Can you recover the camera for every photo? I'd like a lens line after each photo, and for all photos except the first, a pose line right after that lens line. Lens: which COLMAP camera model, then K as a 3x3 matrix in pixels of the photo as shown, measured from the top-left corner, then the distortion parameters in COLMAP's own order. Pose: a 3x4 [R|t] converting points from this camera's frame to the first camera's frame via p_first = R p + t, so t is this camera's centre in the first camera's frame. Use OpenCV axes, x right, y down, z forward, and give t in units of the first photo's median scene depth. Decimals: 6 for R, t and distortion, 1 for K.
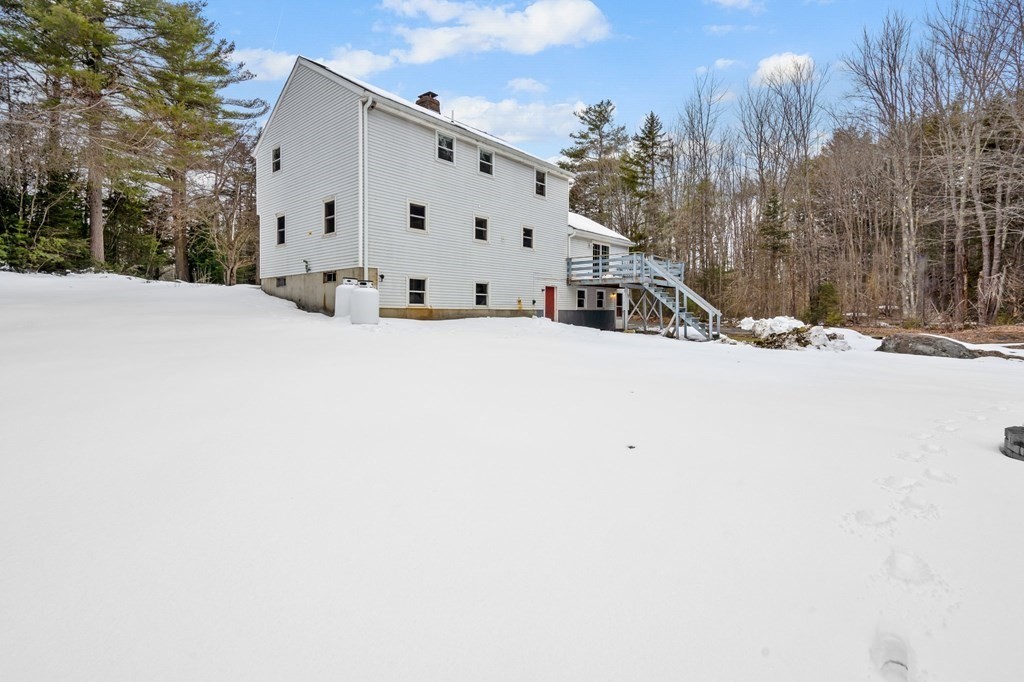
lens RADIAL K [[474.3, 0, 512.0], [0, 474.3, 341.0], [0, 0, 1]] dist [-0.000353, -0.000025]
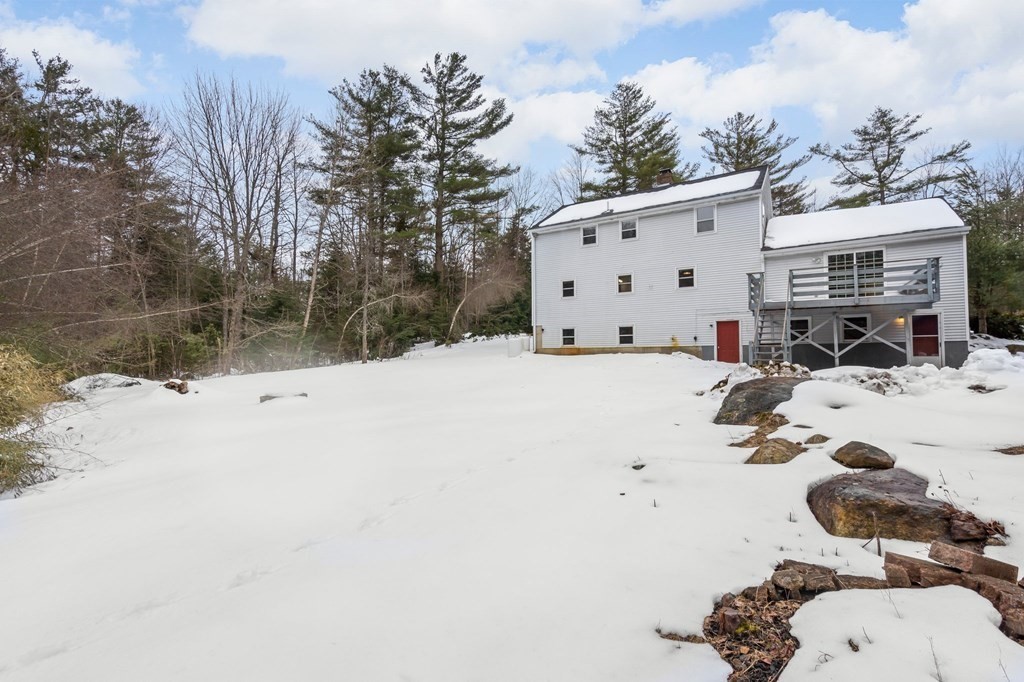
lens RADIAL K [[474.3, 0, 512.0], [0, 474.3, 341.0], [0, 0, 1]] dist [-0.000353, -0.000025]
pose [[0.127080, 0.005556, -0.991877, 0.938917], [-0.025982, 0.999660, 0.002271, -0.064297], [0.991552, 0.025483, 0.127182, 0.445552]]
